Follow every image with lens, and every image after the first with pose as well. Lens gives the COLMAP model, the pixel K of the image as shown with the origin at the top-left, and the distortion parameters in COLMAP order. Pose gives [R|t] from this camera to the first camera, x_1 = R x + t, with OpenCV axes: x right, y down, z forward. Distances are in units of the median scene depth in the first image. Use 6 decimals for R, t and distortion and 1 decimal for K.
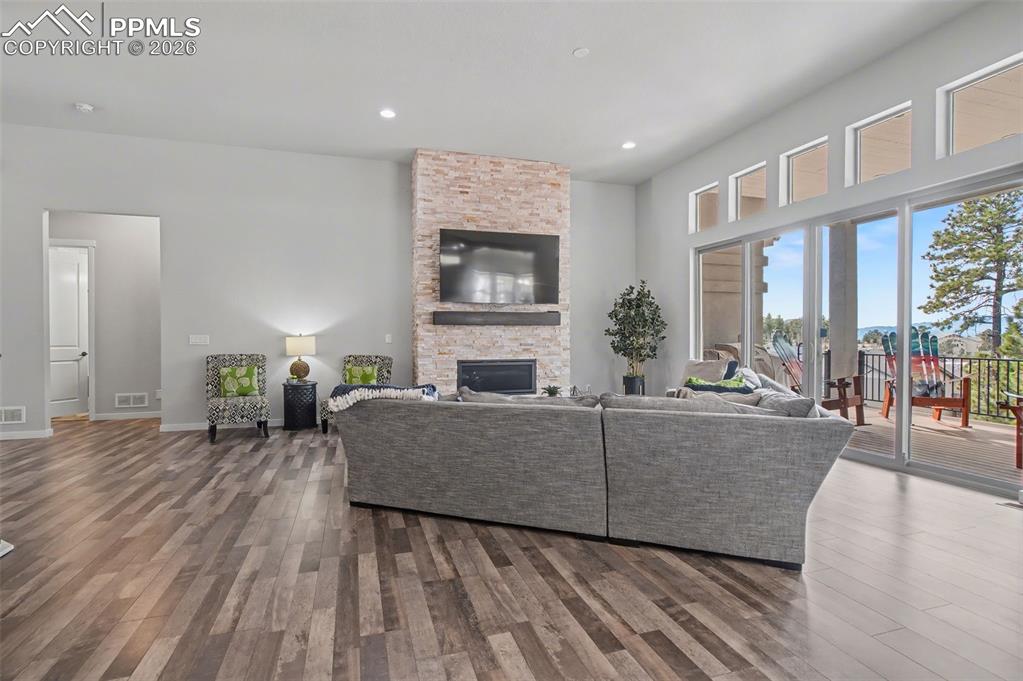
lens RADIAL K [[487.1, 0, 505.8], [0, 487.1, 339.4], [0, 0, 1]] dist [0.000136, 0.000131]
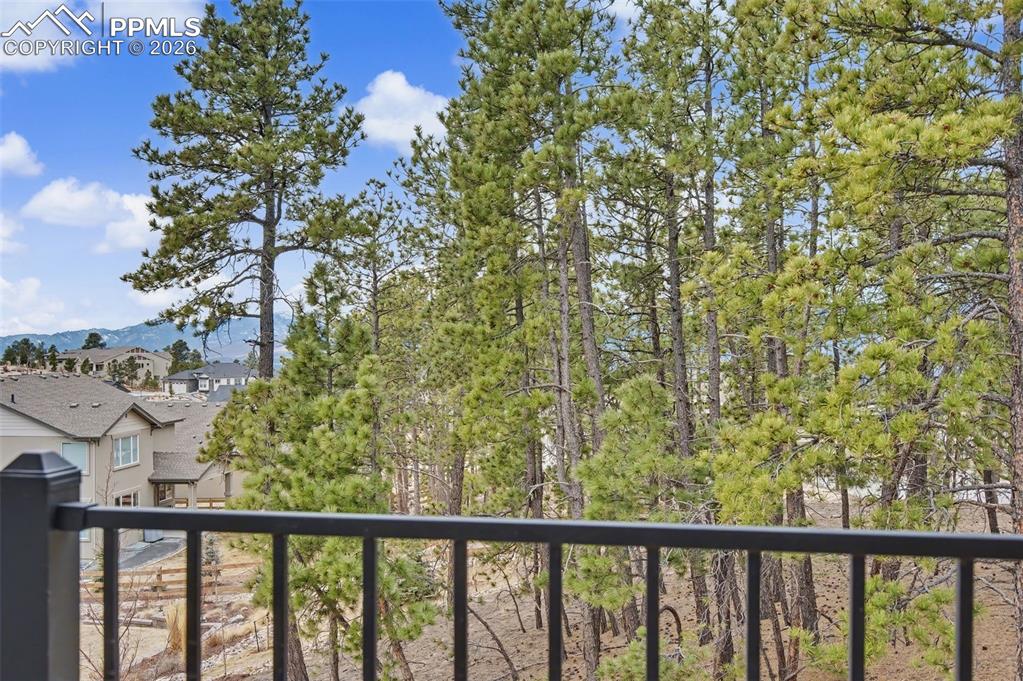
lens RADIAL K [[985.6, 0, 511.1], [0, 985.6, 376.7], [0, 0, 1]] dist [-0.009285, -0.006383]
pose [[0.445911, -0.021302, 0.894824, 0.256427], [0.003688, 0.999752, 0.021962, 0.003690], [-0.895070, -0.006493, 0.445879, 0.353098]]
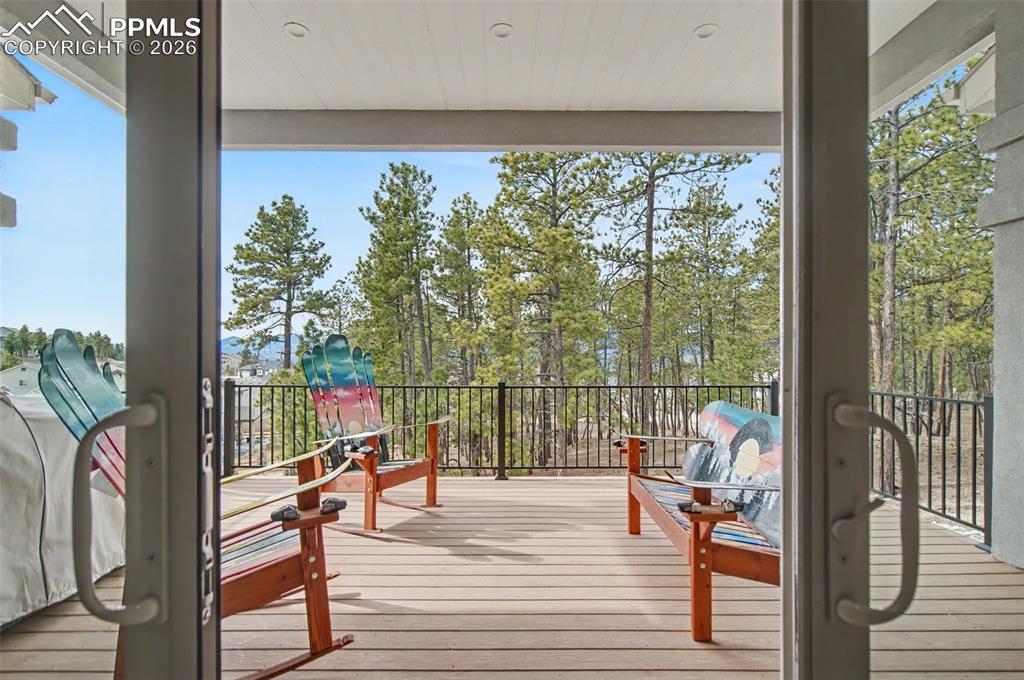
lens RADIAL K [[496.0, 0, 505.0], [0, 496.0, 355.1], [0, 0, 1]] dist [-0.001089, -0.000264]
pose [[0.300607, 0.000222, 0.953748, 0.115081], [0.004668, 0.999988, -0.001704, -0.000427], [-0.953737, 0.004965, 0.300602, 0.213026]]
